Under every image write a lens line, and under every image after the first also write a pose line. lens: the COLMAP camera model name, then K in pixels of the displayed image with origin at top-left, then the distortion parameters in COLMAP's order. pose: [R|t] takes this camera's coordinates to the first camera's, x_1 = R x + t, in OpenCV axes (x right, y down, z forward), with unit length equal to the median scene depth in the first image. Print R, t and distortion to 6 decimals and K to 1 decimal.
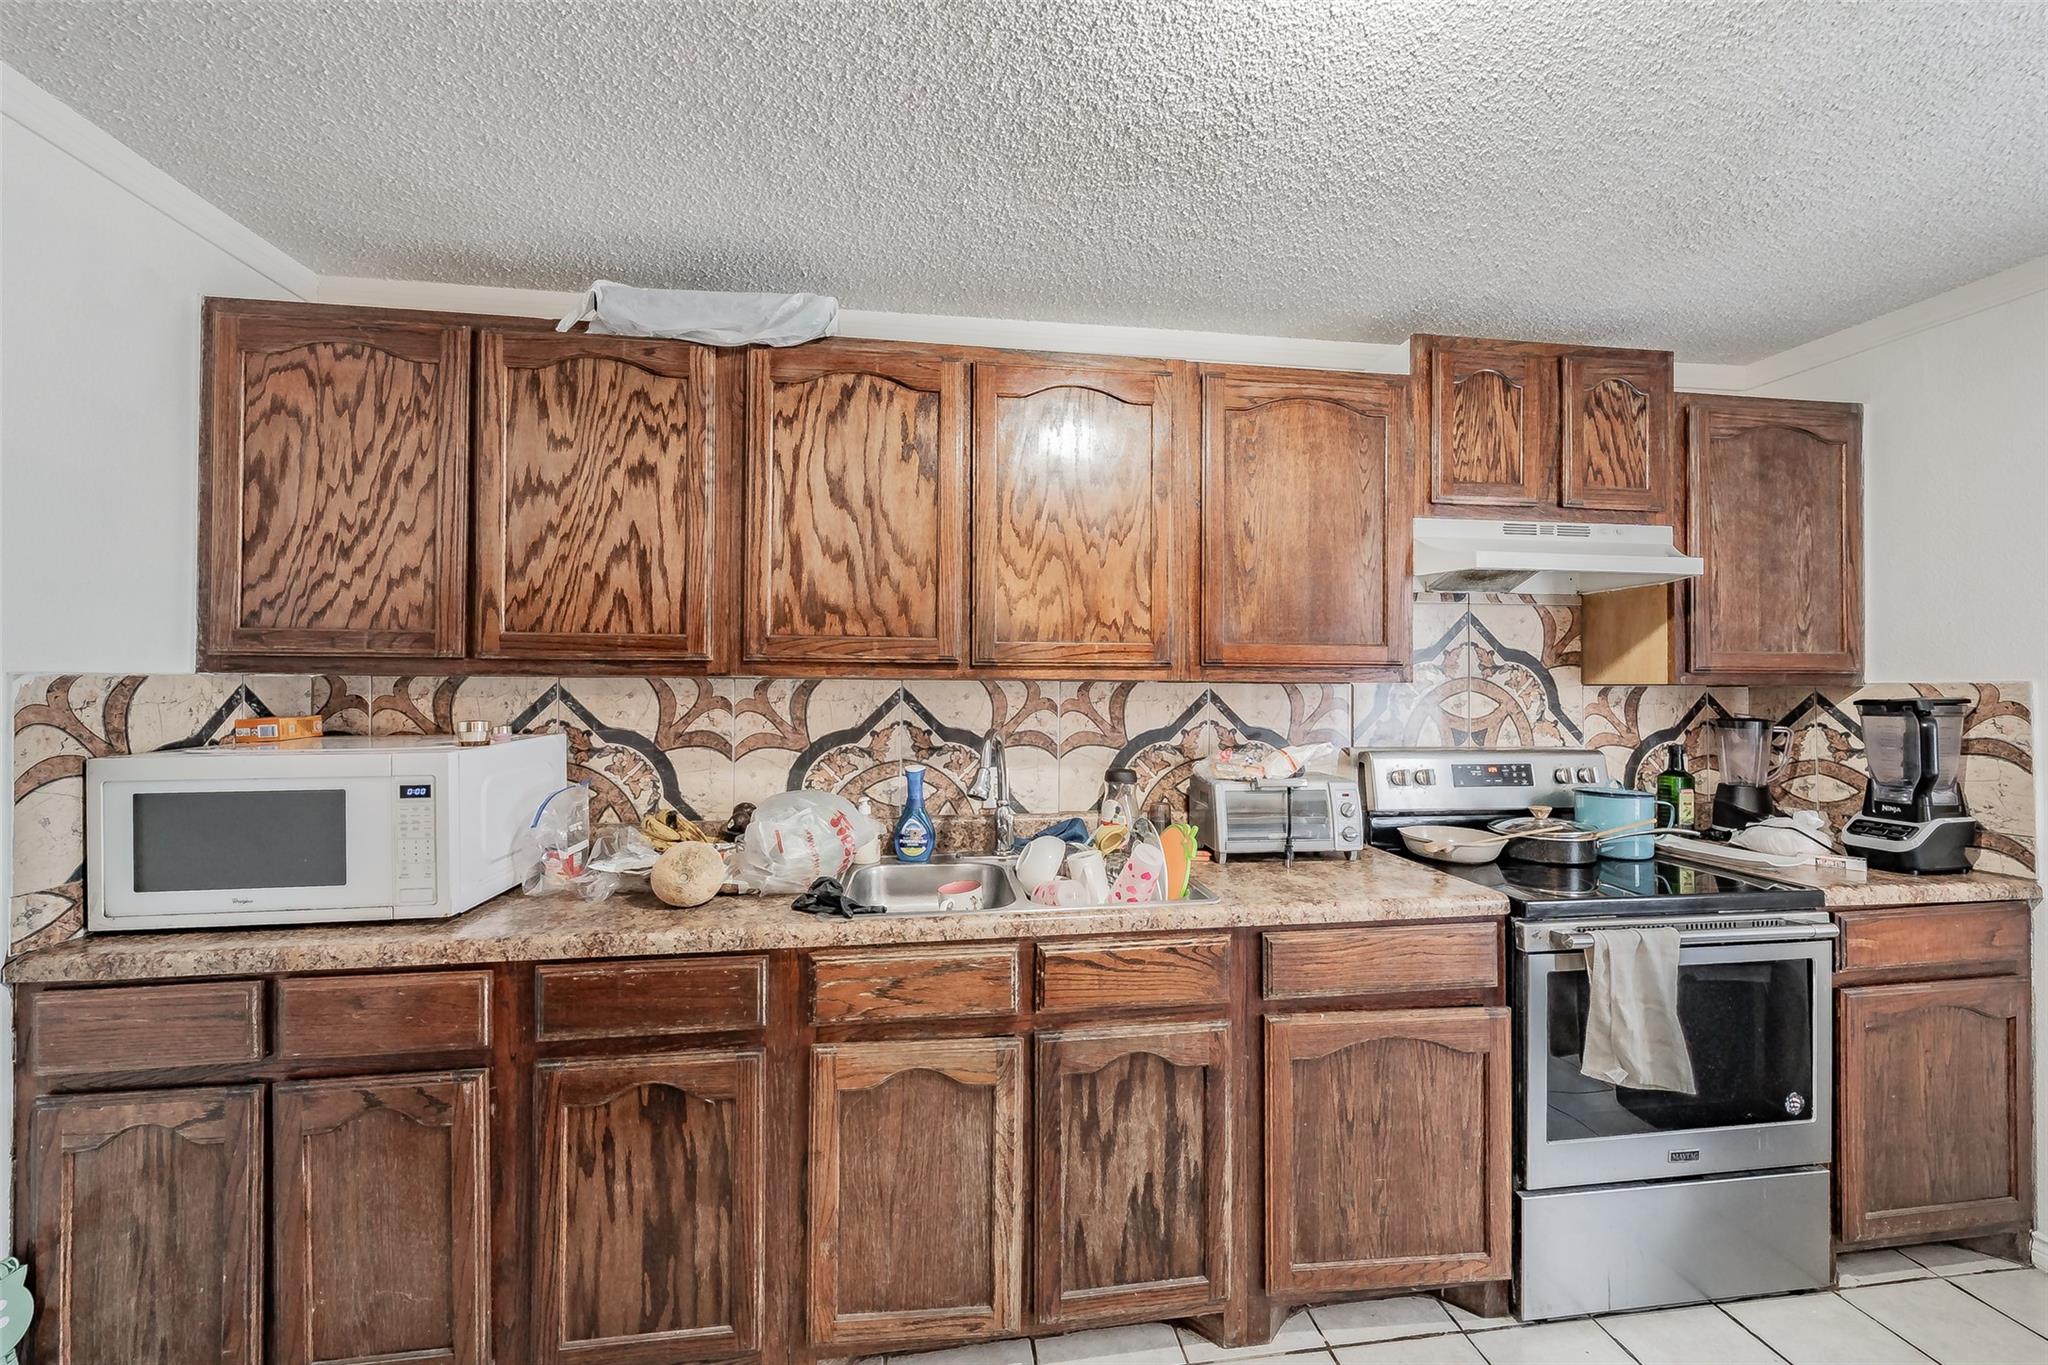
lens RADIAL K [[724.2, 0, 1030.8], [0, 724.2, 676.1], [0, 0, 1]] dist [-0.009790, -0.000009]
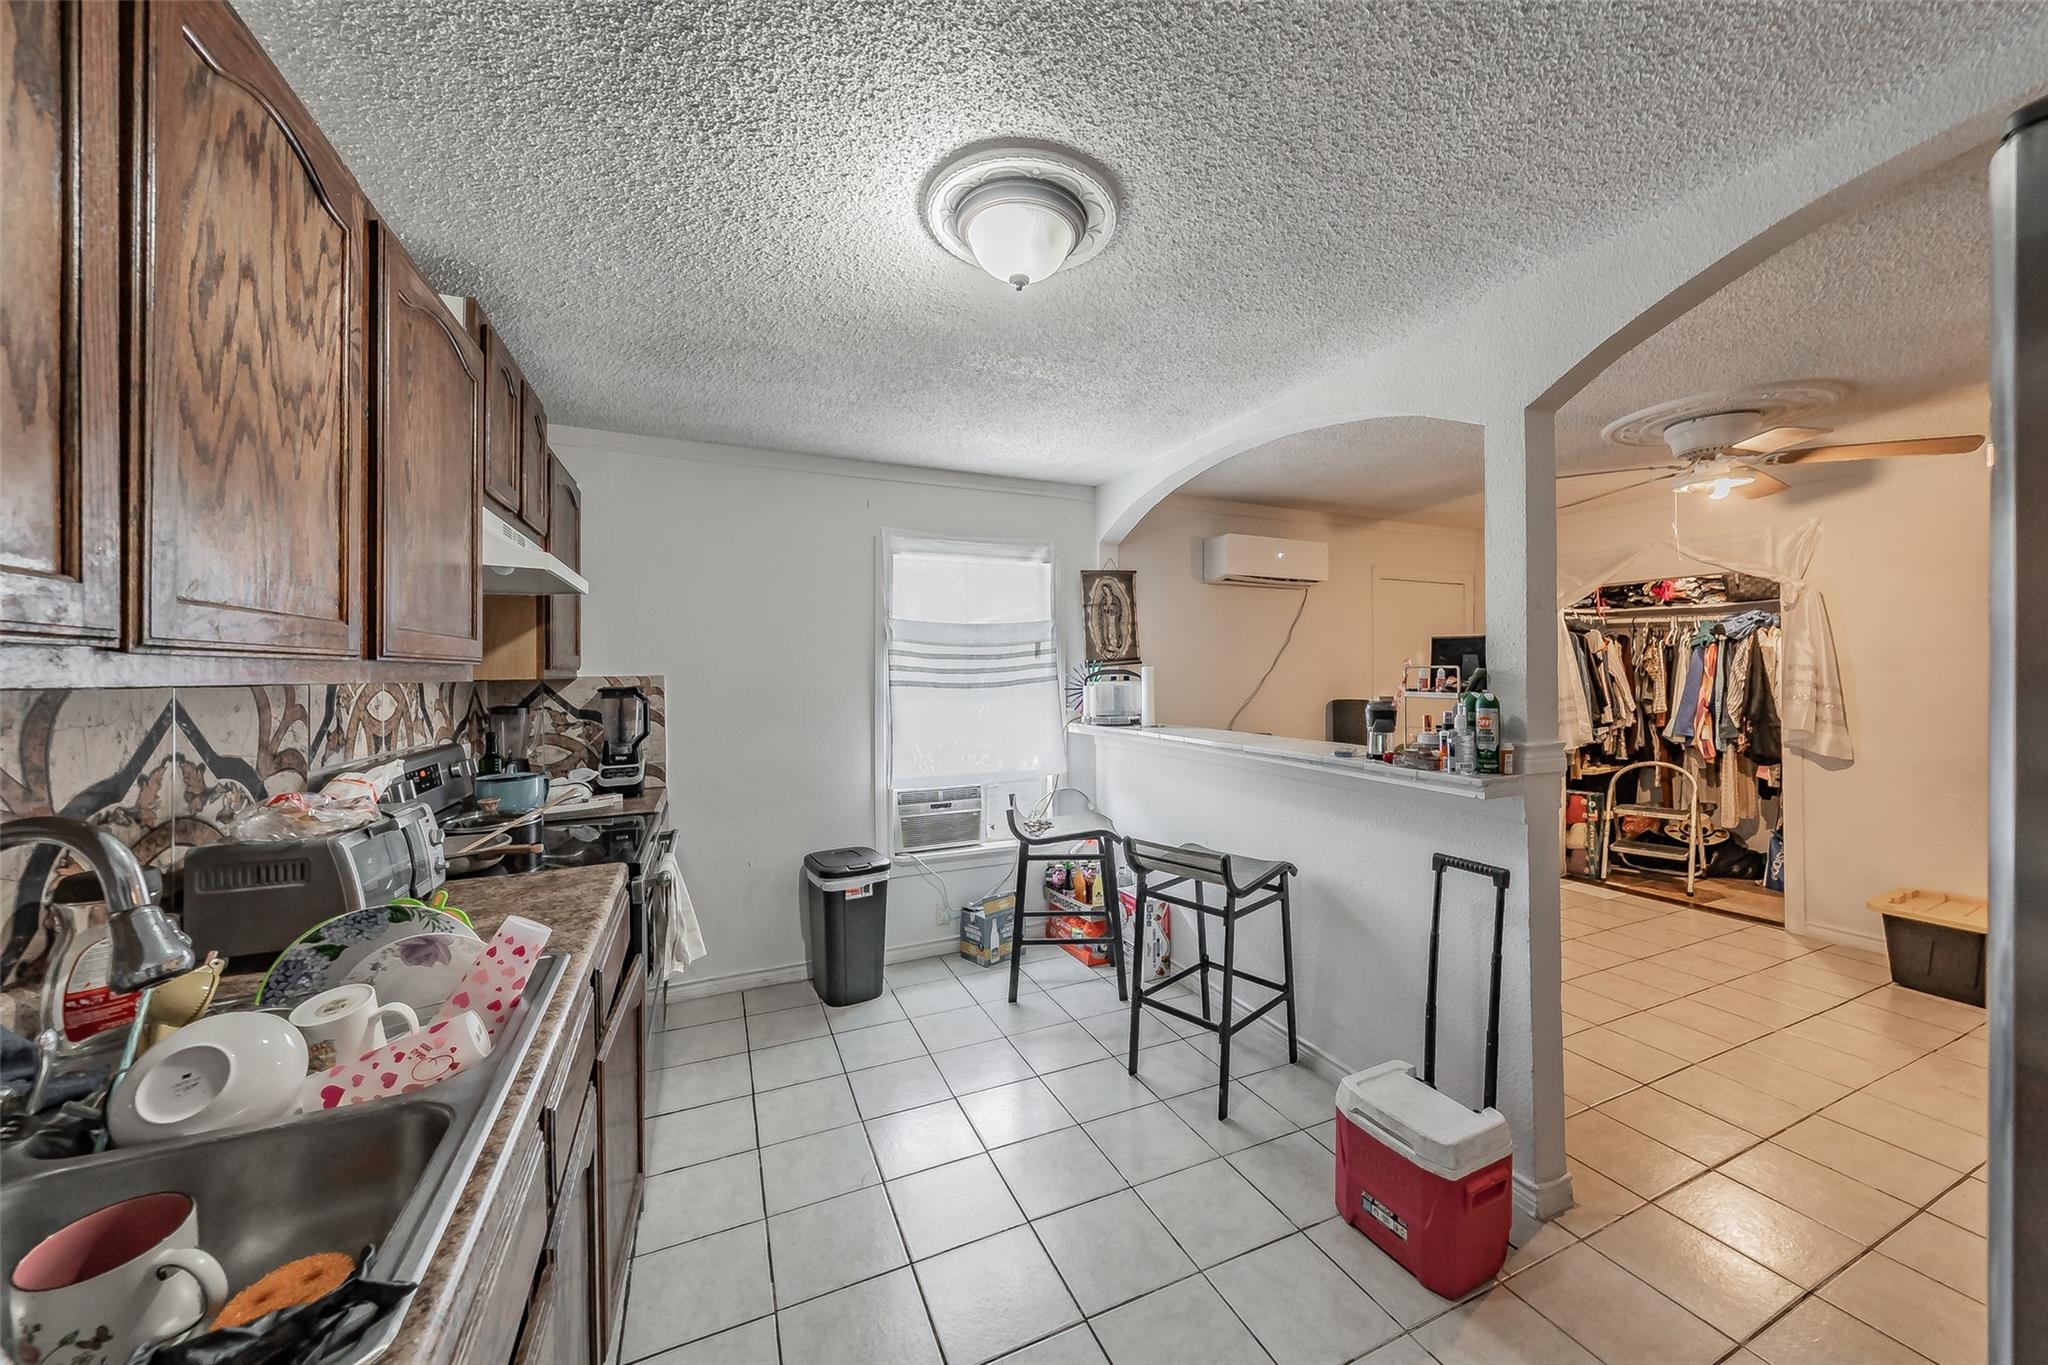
lens RADIAL K [[724.2, 0, 1030.8], [0, 724.2, 676.1], [0, 0, 1]] dist [-0.009790, -0.000009]
pose [[-0.295250, -0.007768, 0.955388, -0.574911], [-0.000077, 0.999967, 0.008107, -0.005074], [-0.955420, 0.002320, -0.295241, 0.619682]]
